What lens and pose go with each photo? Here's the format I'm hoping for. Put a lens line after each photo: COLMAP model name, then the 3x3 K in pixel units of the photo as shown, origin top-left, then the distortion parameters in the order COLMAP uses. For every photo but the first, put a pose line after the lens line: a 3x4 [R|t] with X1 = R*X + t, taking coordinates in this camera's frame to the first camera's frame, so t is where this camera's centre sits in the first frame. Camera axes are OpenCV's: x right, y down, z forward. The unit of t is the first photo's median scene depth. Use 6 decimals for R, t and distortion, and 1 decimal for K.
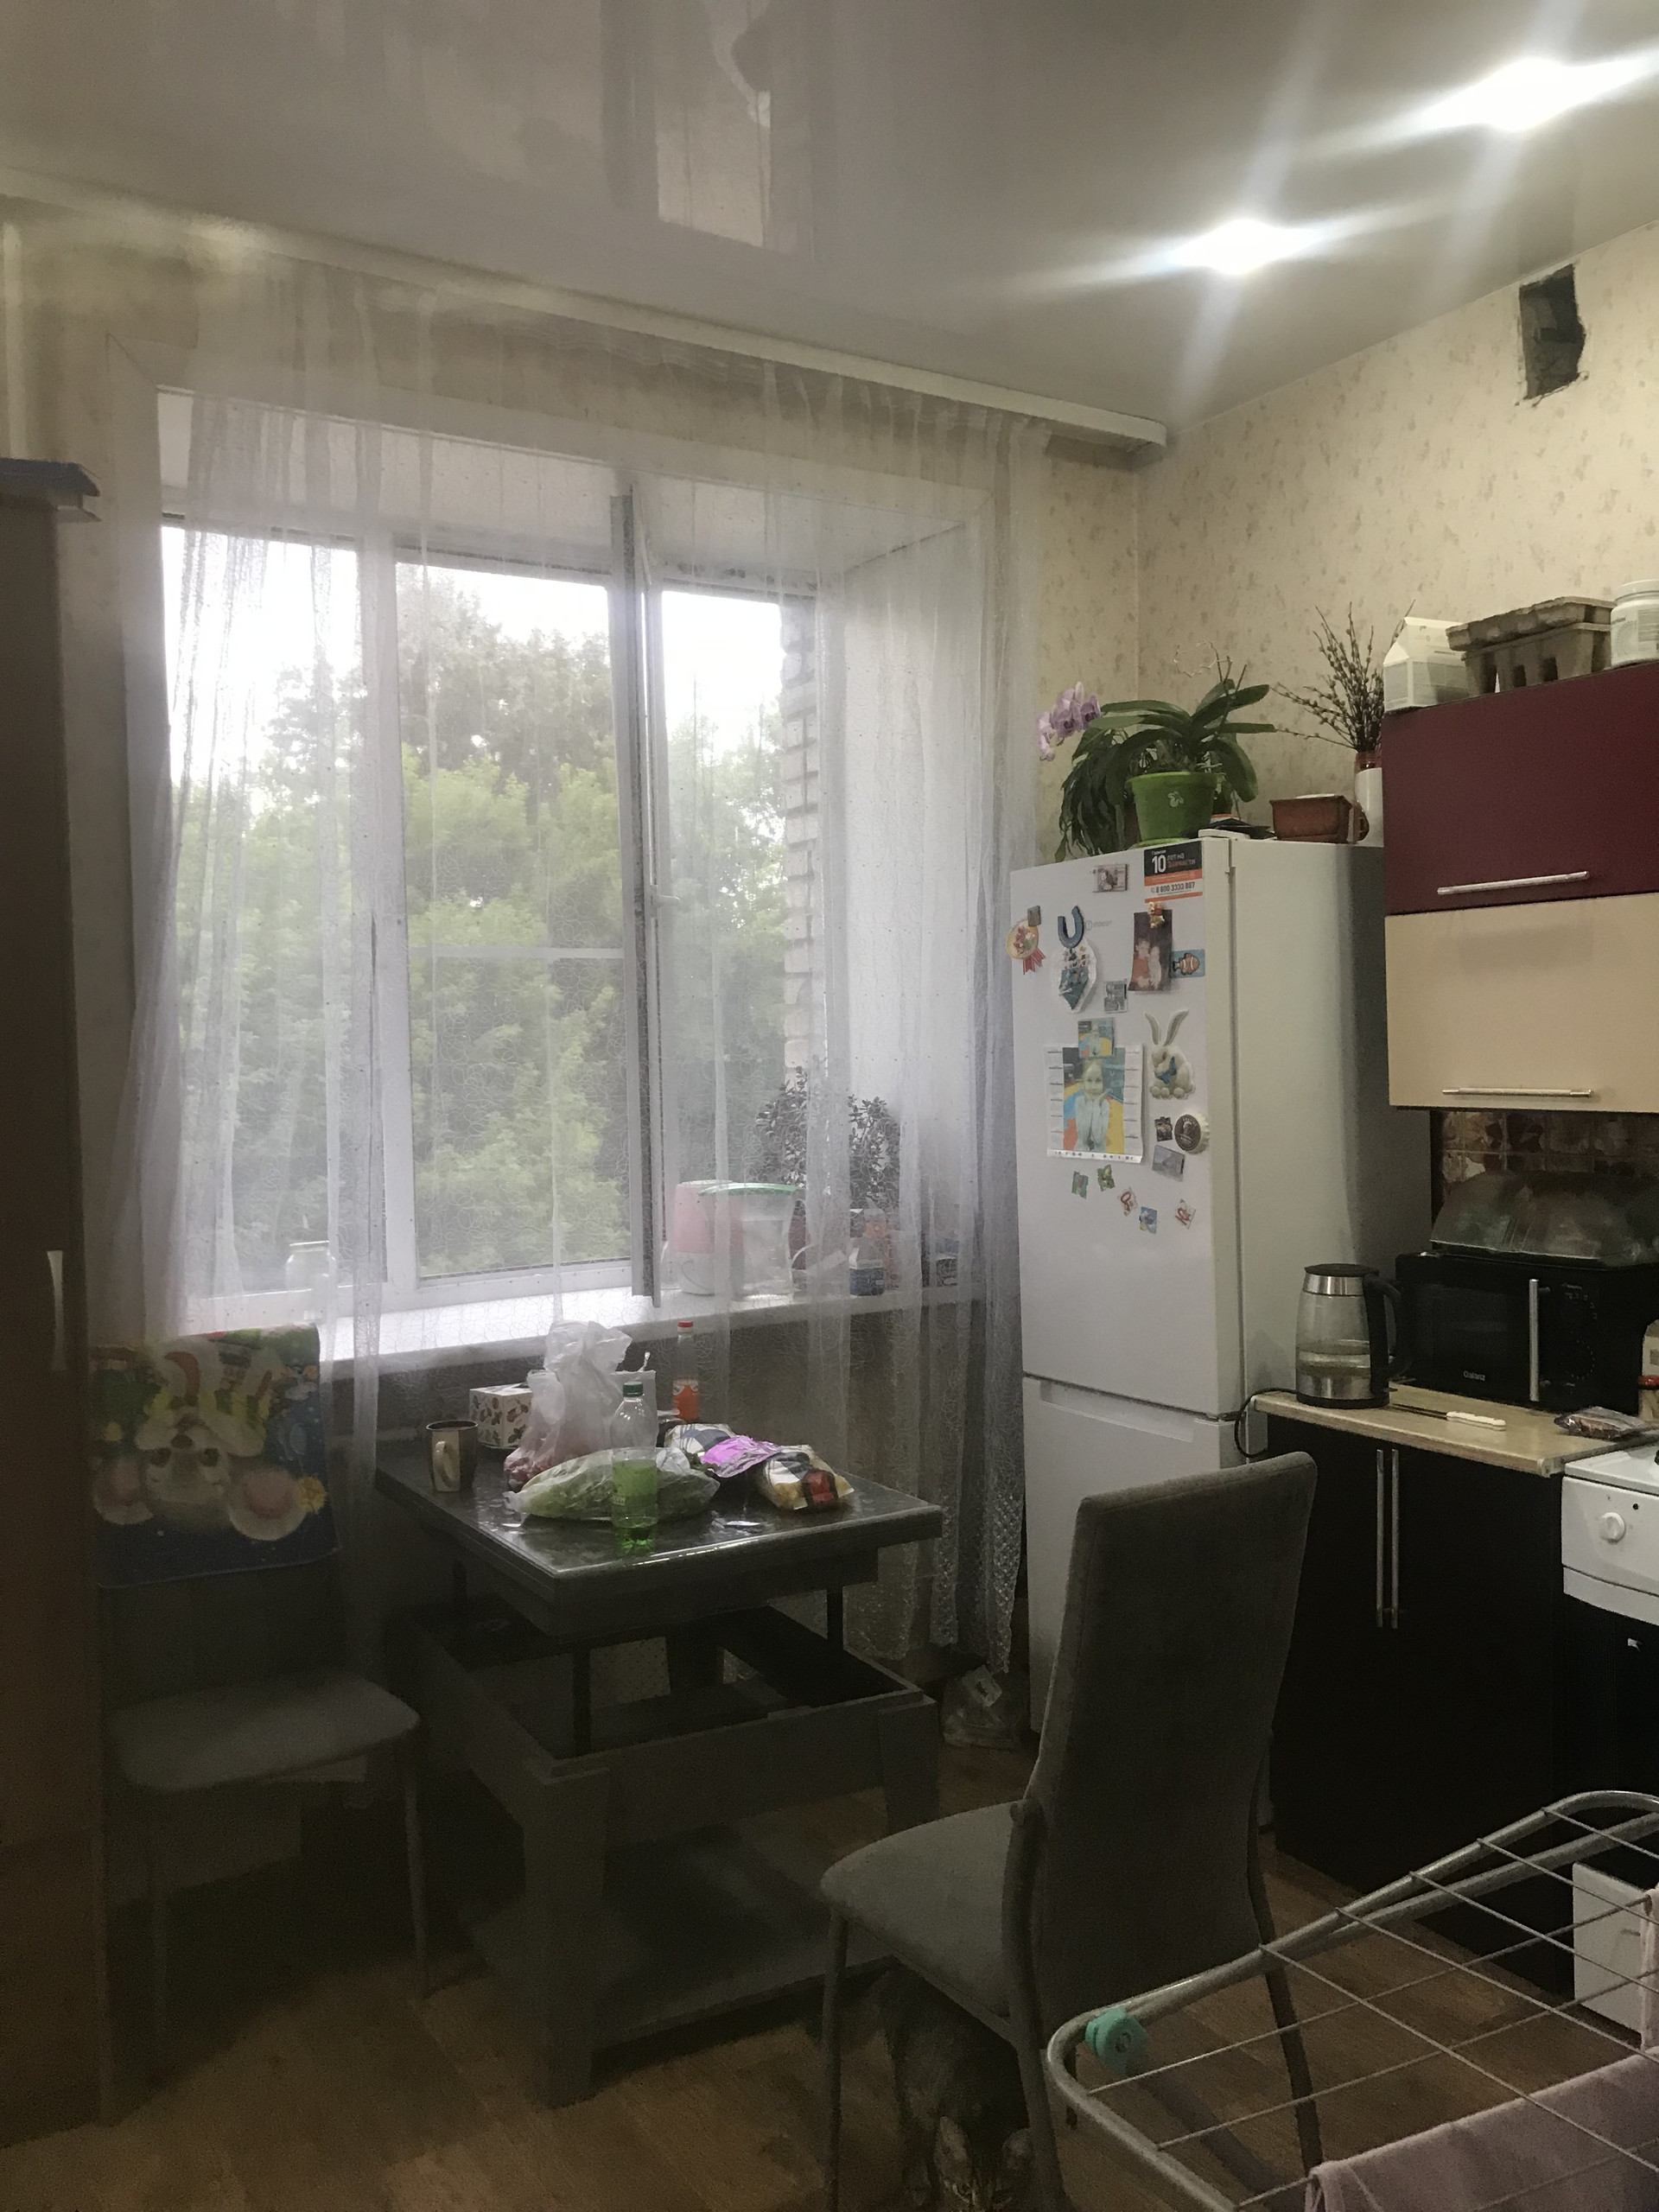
lens RADIAL K [[1778.4, 0, 838.0], [0, 1778.4, 1115.6], [0, 0, 1]] dist [0.115401, -0.281754]
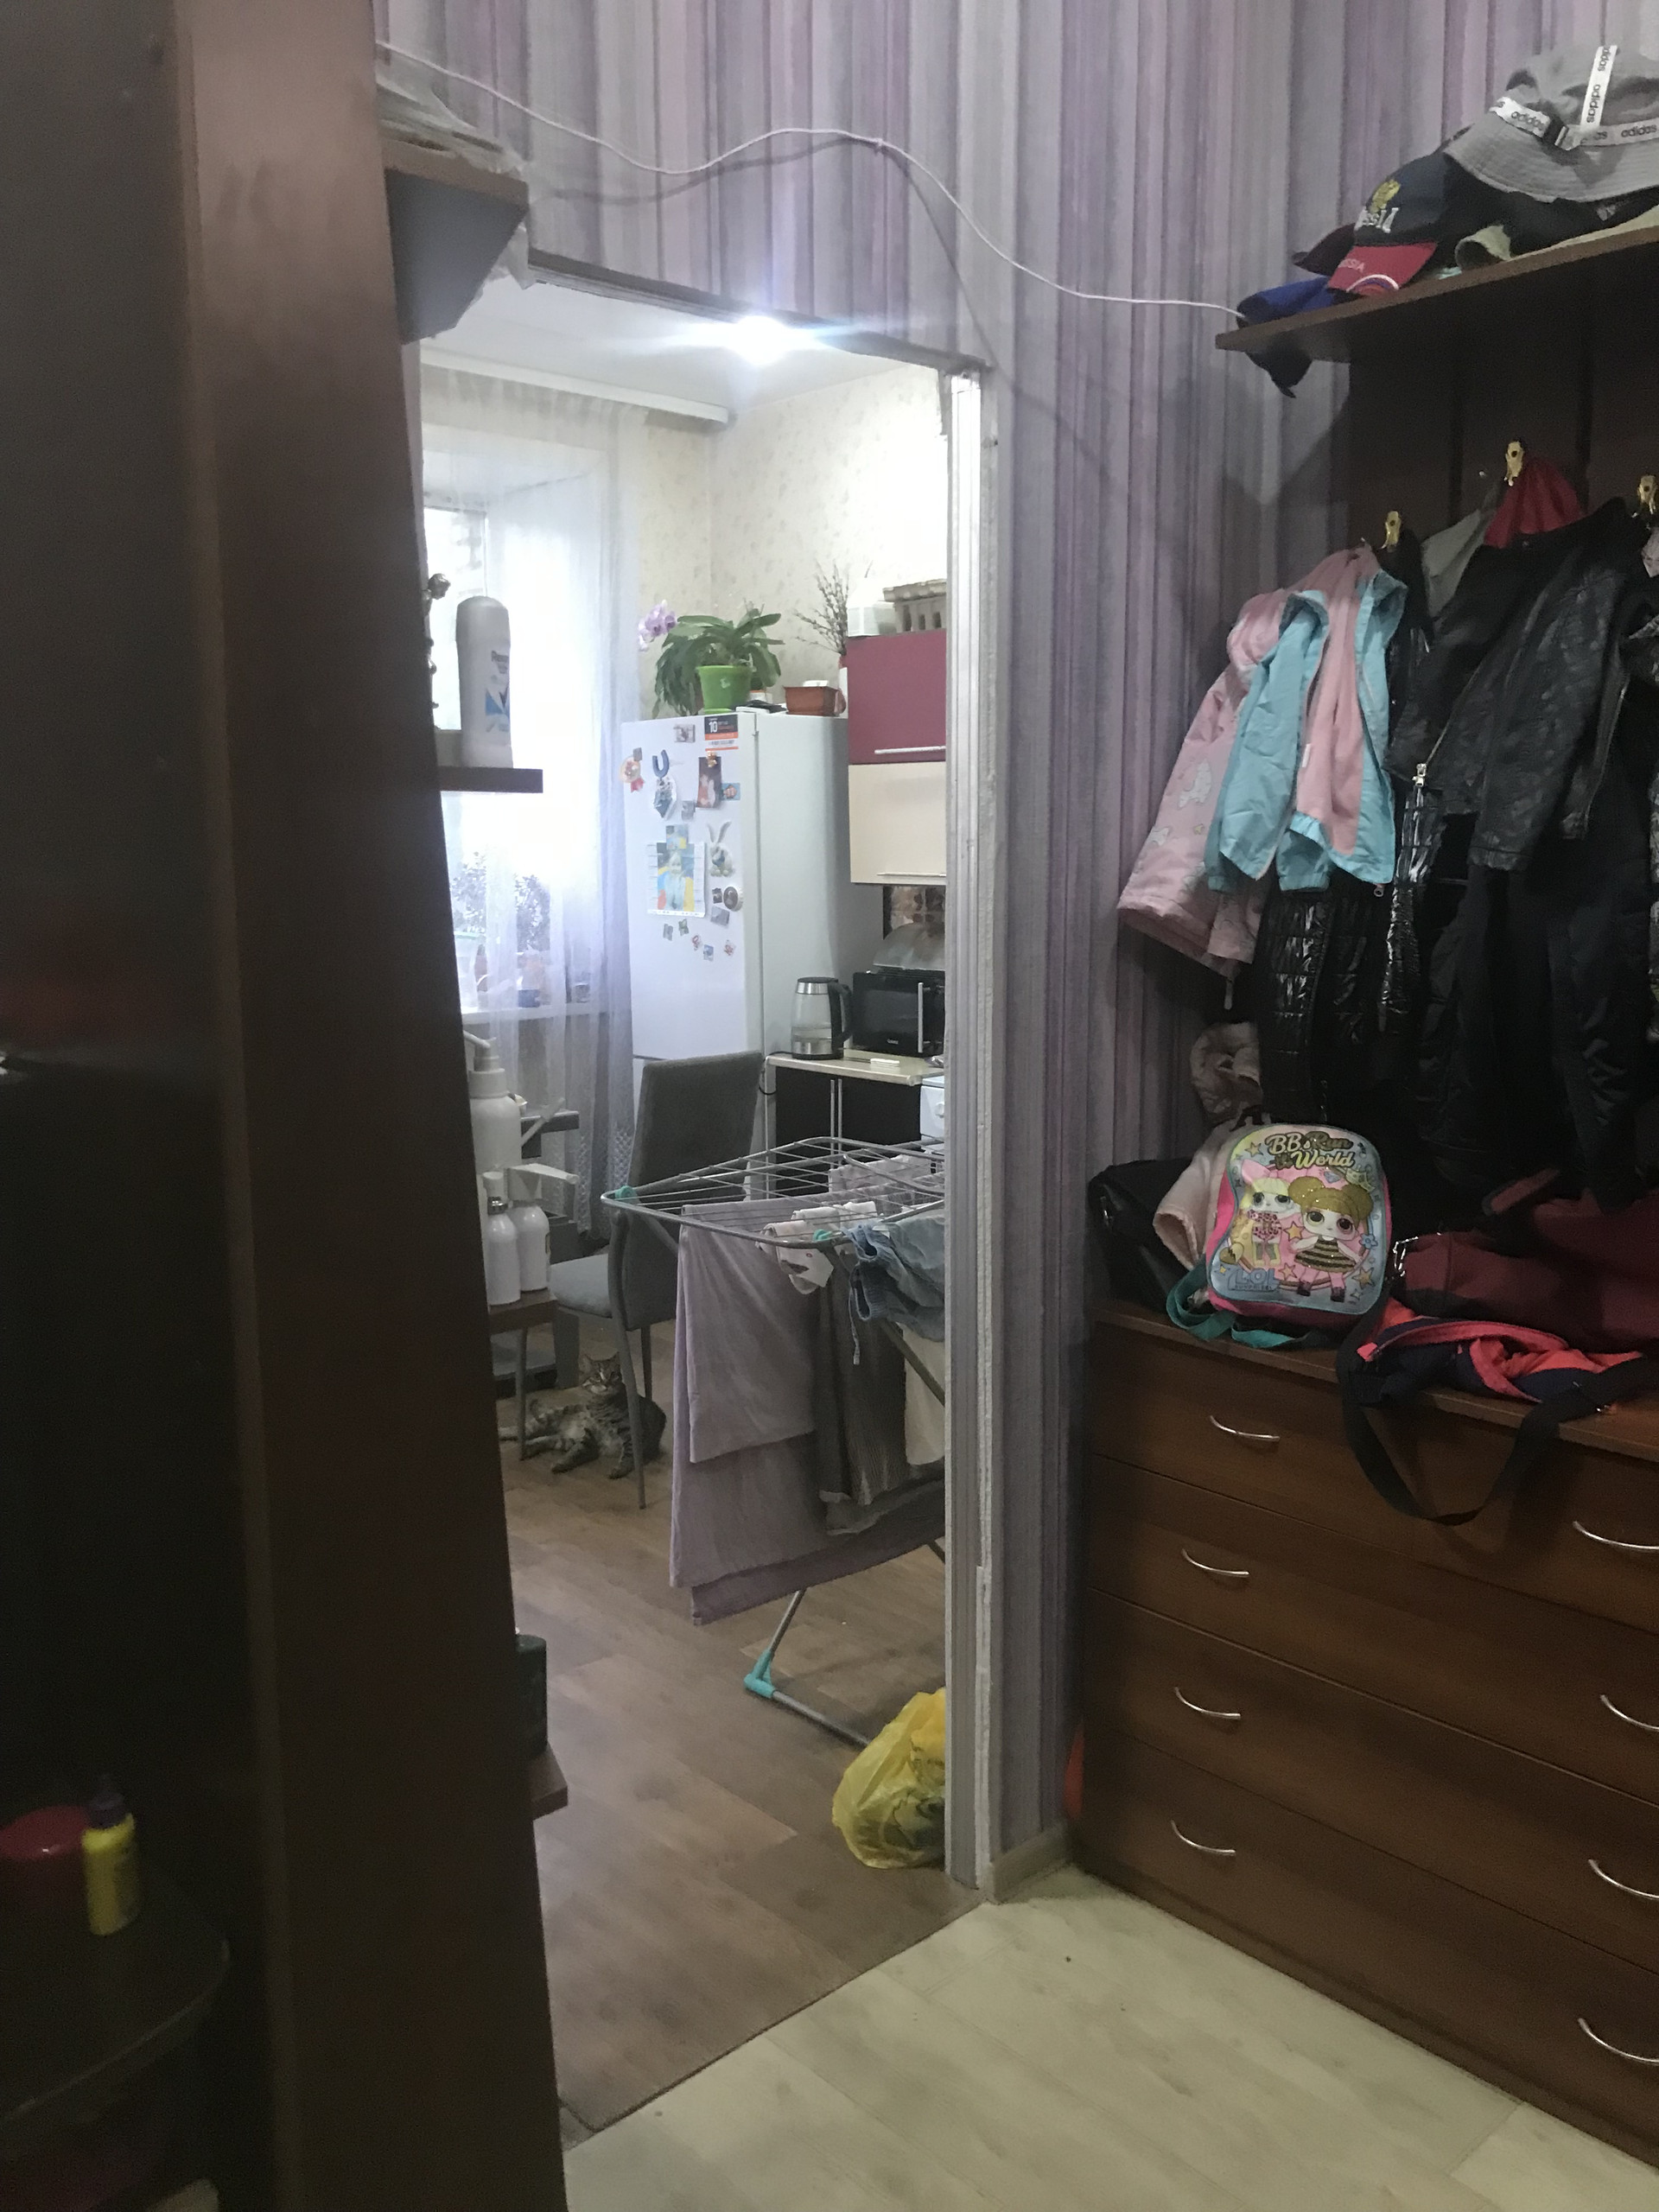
lens RADIAL K [[1778.4, 0, 838.0], [0, 1778.4, 1115.6], [0, 0, 1]] dist [0.115401, -0.281754]
pose [[0.980375, -0.015725, 0.196515, -0.028228], [-0.007558, 0.993083, 0.117172, 0.014879], [-0.196998, -0.116358, 0.973475, -0.584718]]
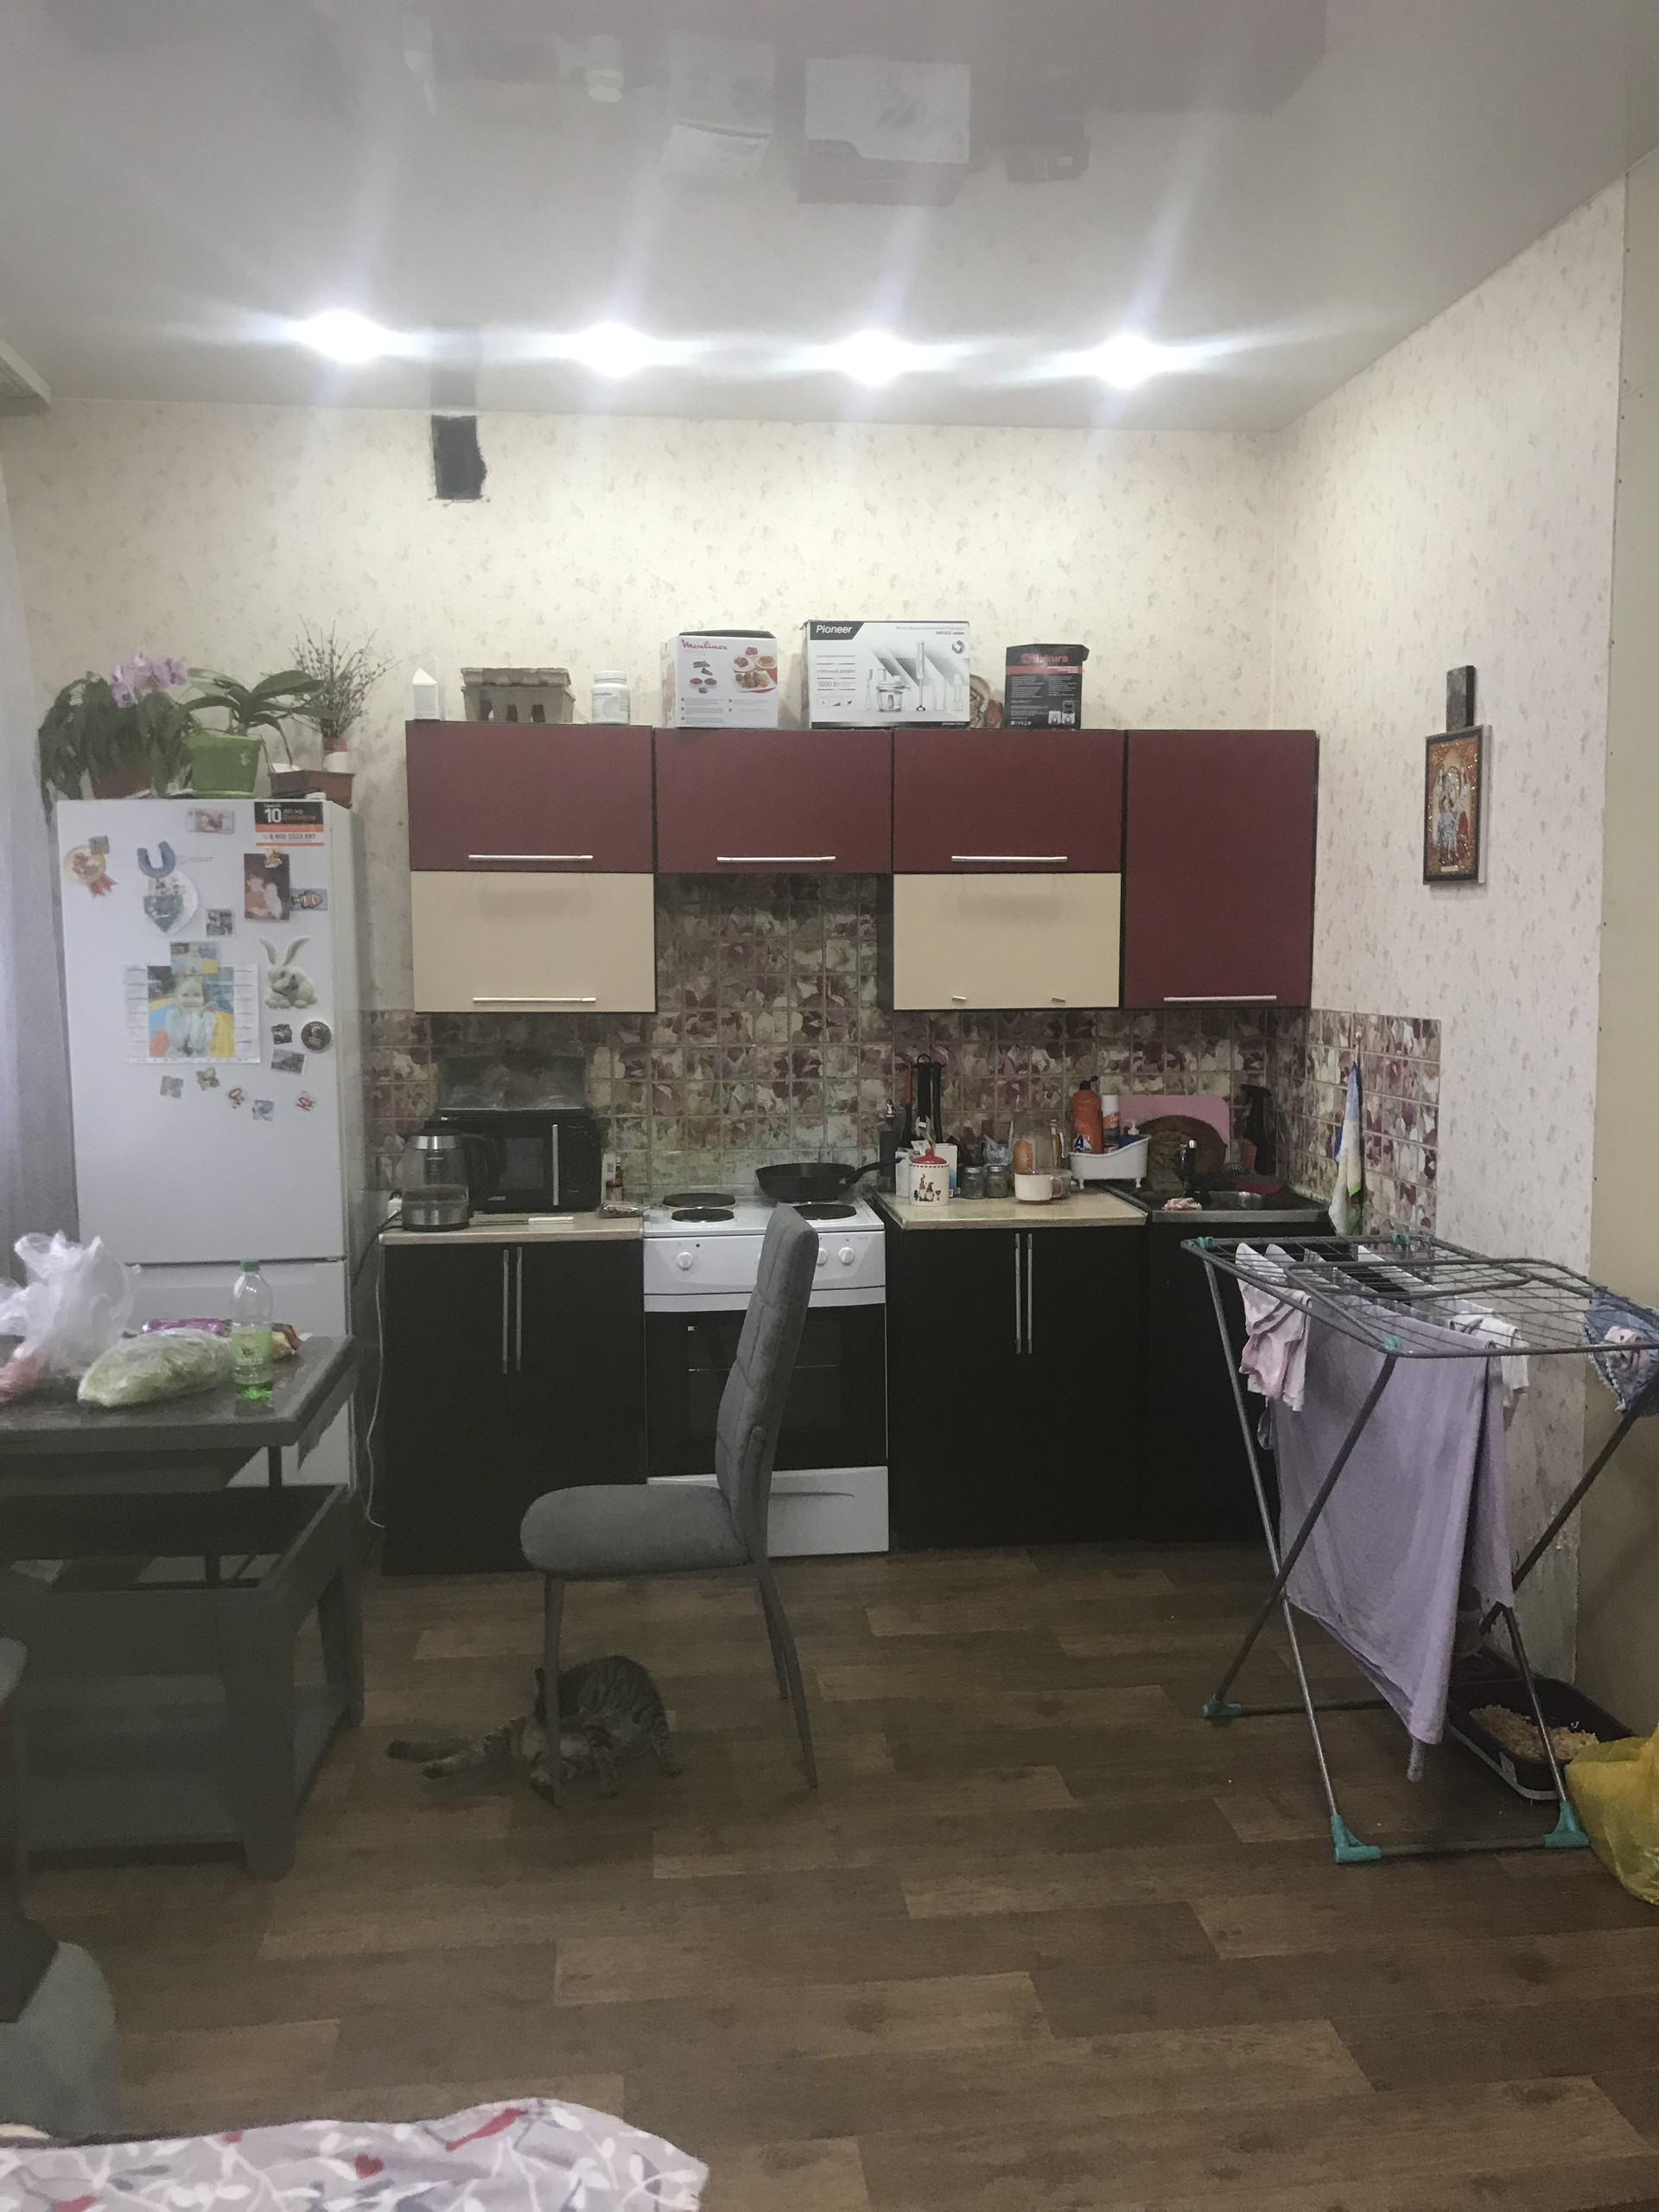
lens RADIAL K [[1778.4, 0, 838.0], [0, 1778.4, 1115.6], [0, 0, 1]] dist [0.115401, -0.281754]
pose [[0.426295, -0.067238, 0.902082, -0.740128], [0.029511, 0.997737, 0.060422, 0.000280], [-0.904103, 0.000864, 0.427314, 0.127630]]
